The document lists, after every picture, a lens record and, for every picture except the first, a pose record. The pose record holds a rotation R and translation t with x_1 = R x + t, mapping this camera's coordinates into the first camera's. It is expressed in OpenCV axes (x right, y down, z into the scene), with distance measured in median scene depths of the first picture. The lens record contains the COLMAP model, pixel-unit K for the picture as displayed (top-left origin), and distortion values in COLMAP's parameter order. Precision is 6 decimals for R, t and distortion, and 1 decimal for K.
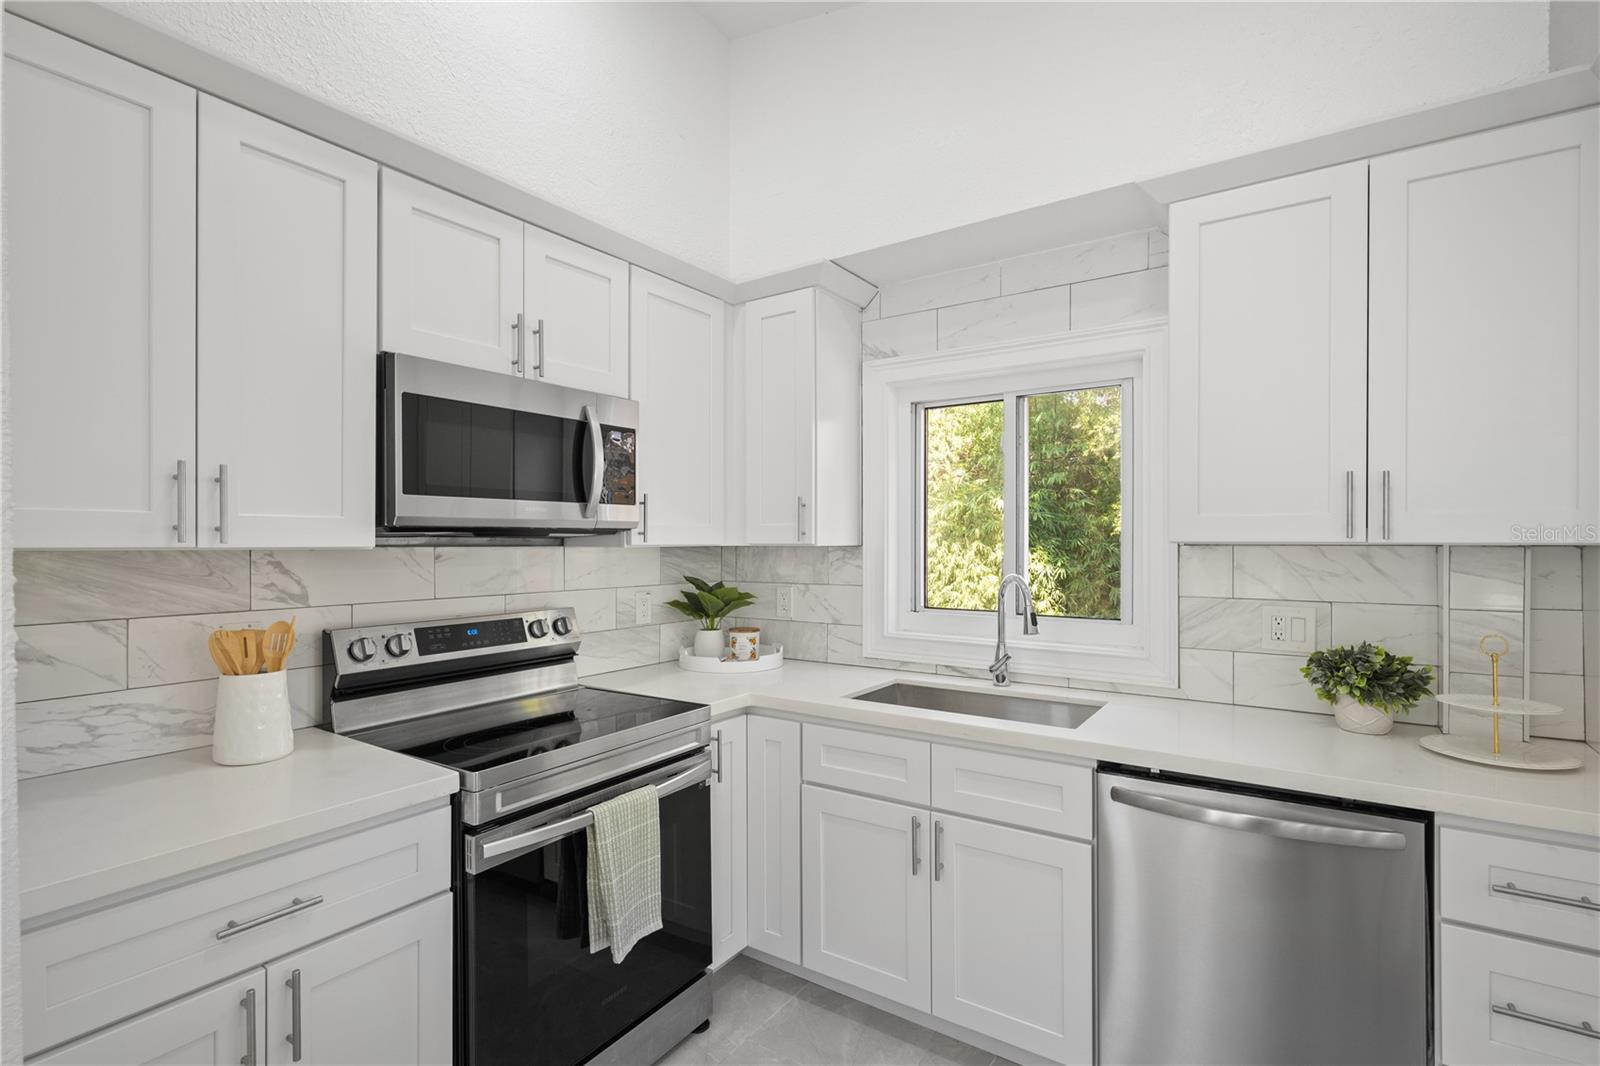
lens RADIAL K [[753.2, 0, 793.1], [0, 753.2, 540.3], [0, 0, 1]] dist [-0.001572, -0.000972]
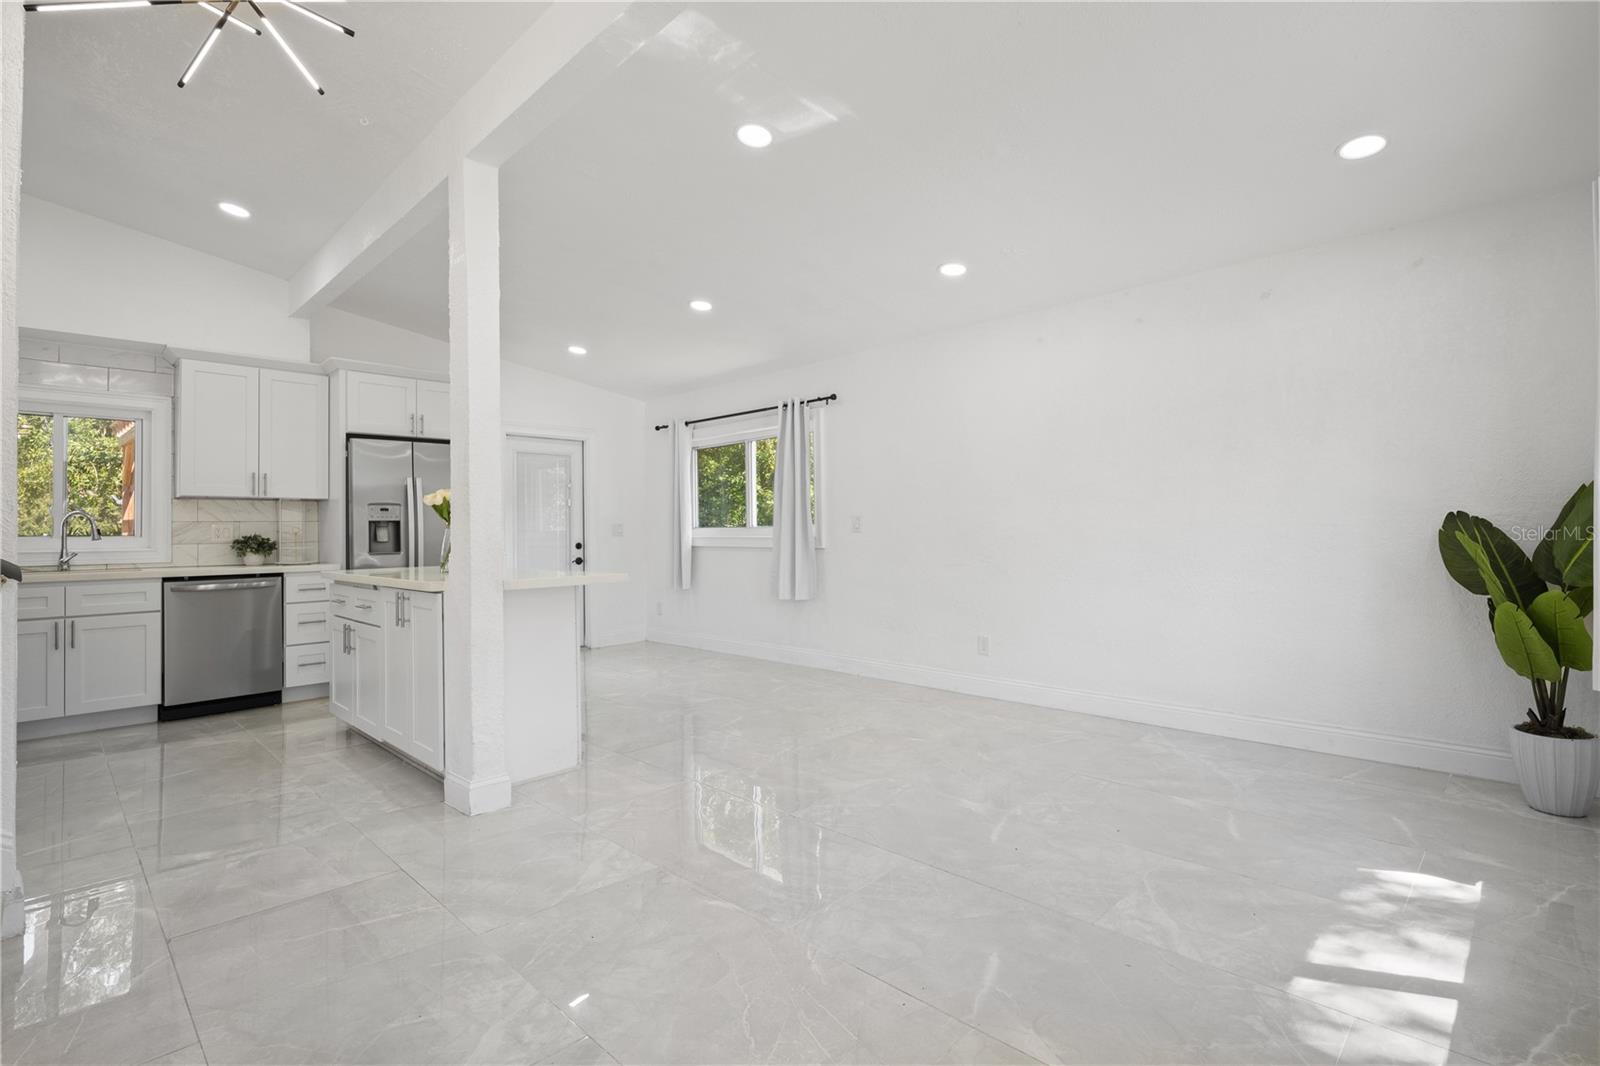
lens RADIAL K [[753.2, 0, 793.0], [0, 753.2, 531.3], [0, 0, 1]] dist [-0.001572, -0.000972]
pose [[0.198636, 0.004806, 0.980062, -1.630558], [0.010586, 0.999919, -0.007049, 0.172240], [-0.980016, 0.011775, 0.198569, -1.561766]]
